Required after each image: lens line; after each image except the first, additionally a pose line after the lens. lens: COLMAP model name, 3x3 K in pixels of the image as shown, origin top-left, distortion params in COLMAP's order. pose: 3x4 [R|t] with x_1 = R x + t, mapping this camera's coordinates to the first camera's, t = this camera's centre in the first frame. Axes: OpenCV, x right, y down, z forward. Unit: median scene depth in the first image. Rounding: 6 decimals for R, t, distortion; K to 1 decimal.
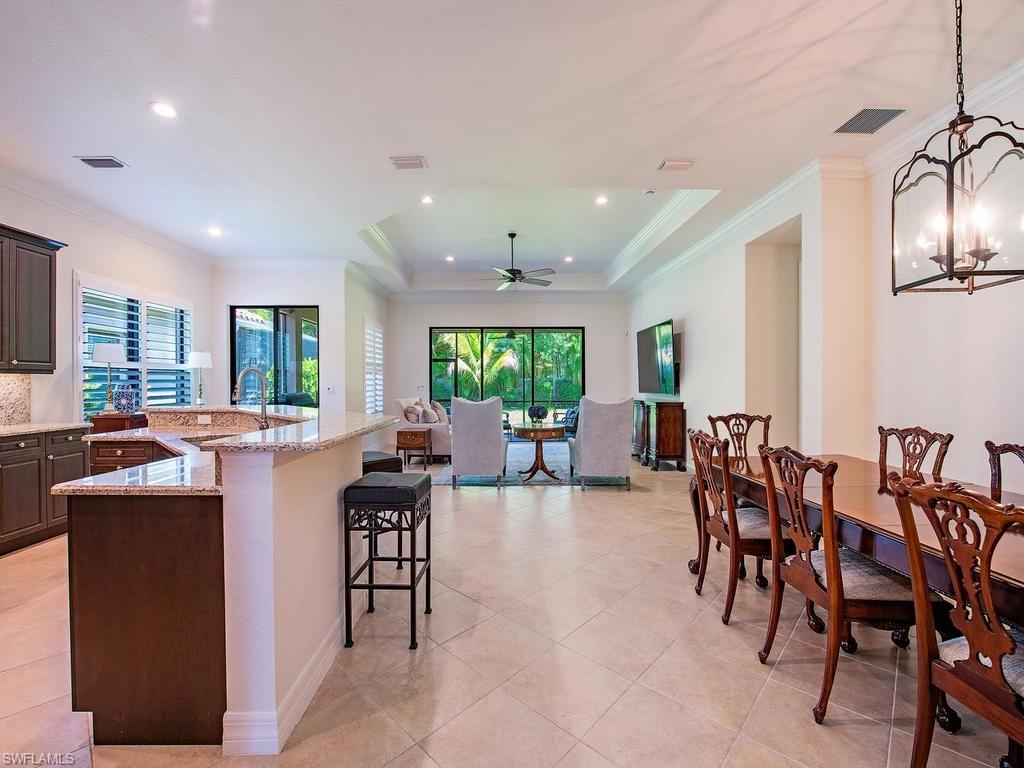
lens RADIAL K [[440.1, 0, 512.0], [0, 440.1, 384.0], [0, 0, 1]] dist [-0.001860, -0.006264]
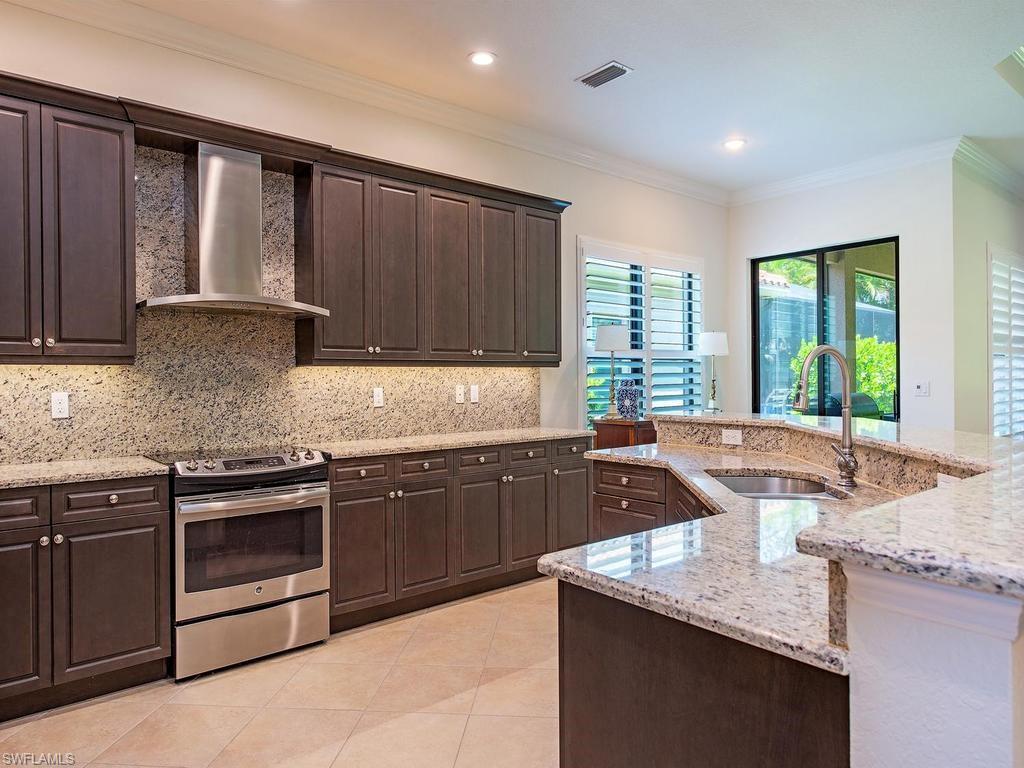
lens RADIAL K [[652.1, 0, 512.0], [0, 652.1, 384.0], [0, 0, 1]] dist [0.004542, 0.001015]
pose [[0.625500, 0.003174, -0.780217, -0.135458], [0.003210, 0.999973, 0.006642, 0.000363], [0.780217, -0.006659, 0.625473, 0.144186]]
